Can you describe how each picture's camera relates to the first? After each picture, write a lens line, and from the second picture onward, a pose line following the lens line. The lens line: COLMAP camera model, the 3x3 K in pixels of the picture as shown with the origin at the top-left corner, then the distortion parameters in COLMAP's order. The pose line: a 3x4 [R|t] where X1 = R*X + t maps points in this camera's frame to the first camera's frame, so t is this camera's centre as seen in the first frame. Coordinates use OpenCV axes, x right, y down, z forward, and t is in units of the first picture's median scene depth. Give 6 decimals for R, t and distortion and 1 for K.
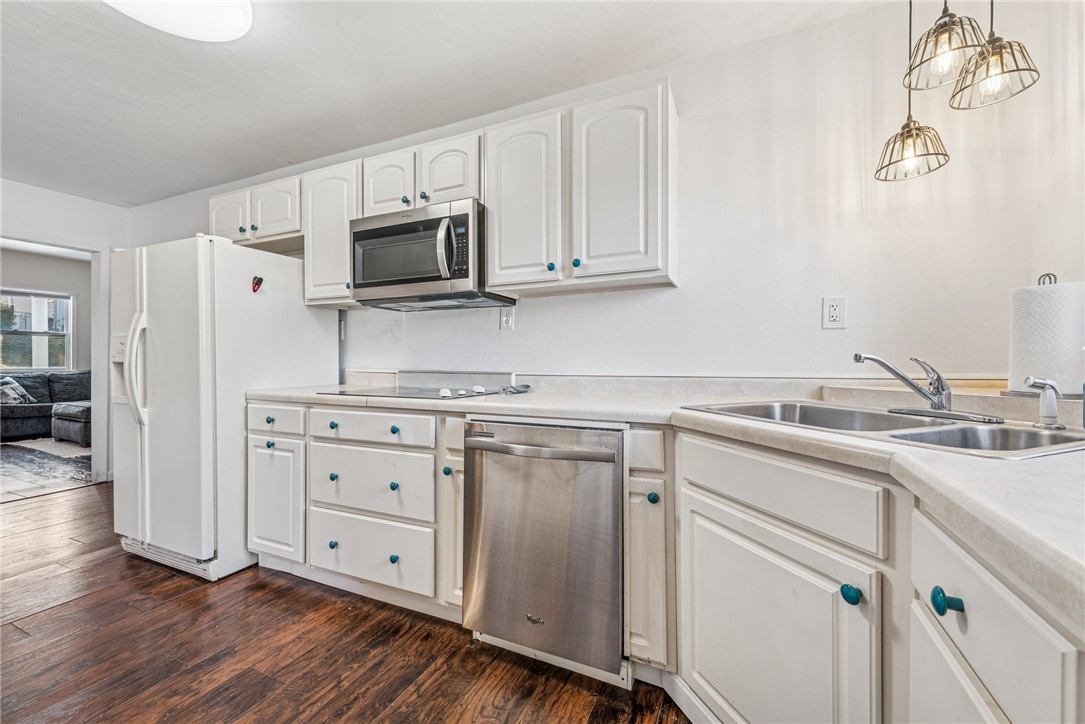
lens RADIAL K [[429.2, 0, 552.3], [0, 429.2, 361.5], [0, 0, 1]] dist [0.007474, -0.000871]
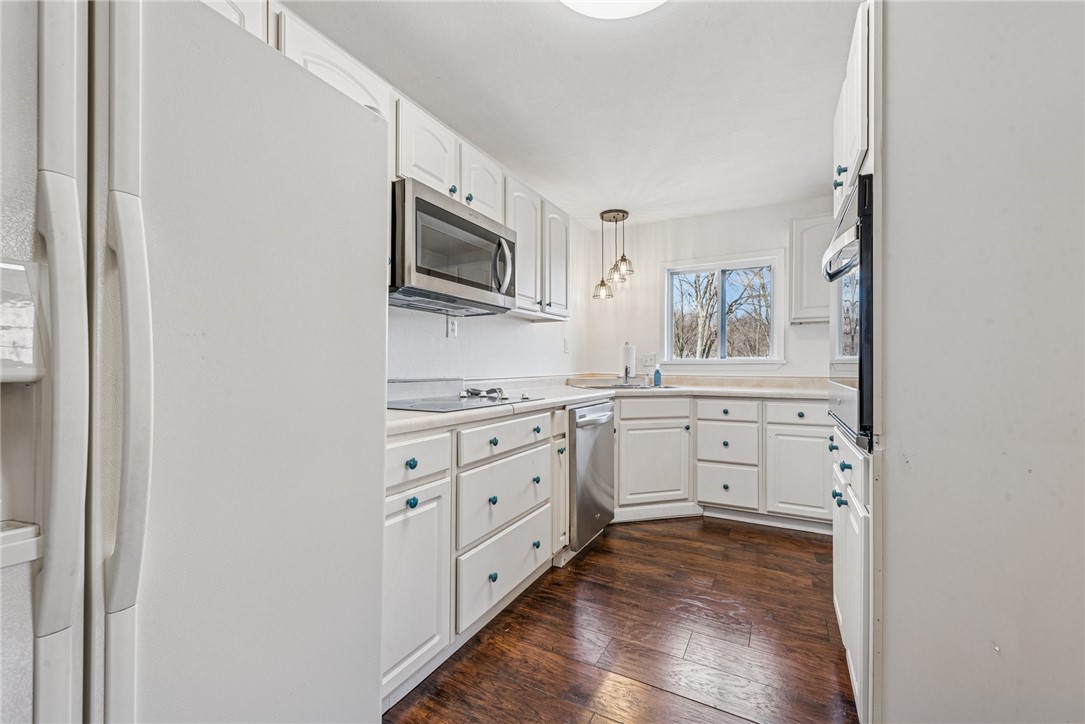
lens RADIAL K [[429.2, 0, 551.1], [0, 429.2, 366.3], [0, 0, 1]] dist [0.007474, -0.000871]
pose [[0.075985, -0.001690, 0.997108, -1.318061], [-0.004482, 0.999988, 0.002037, -0.008346], [-0.997099, -0.004624, 0.075976, 0.781642]]
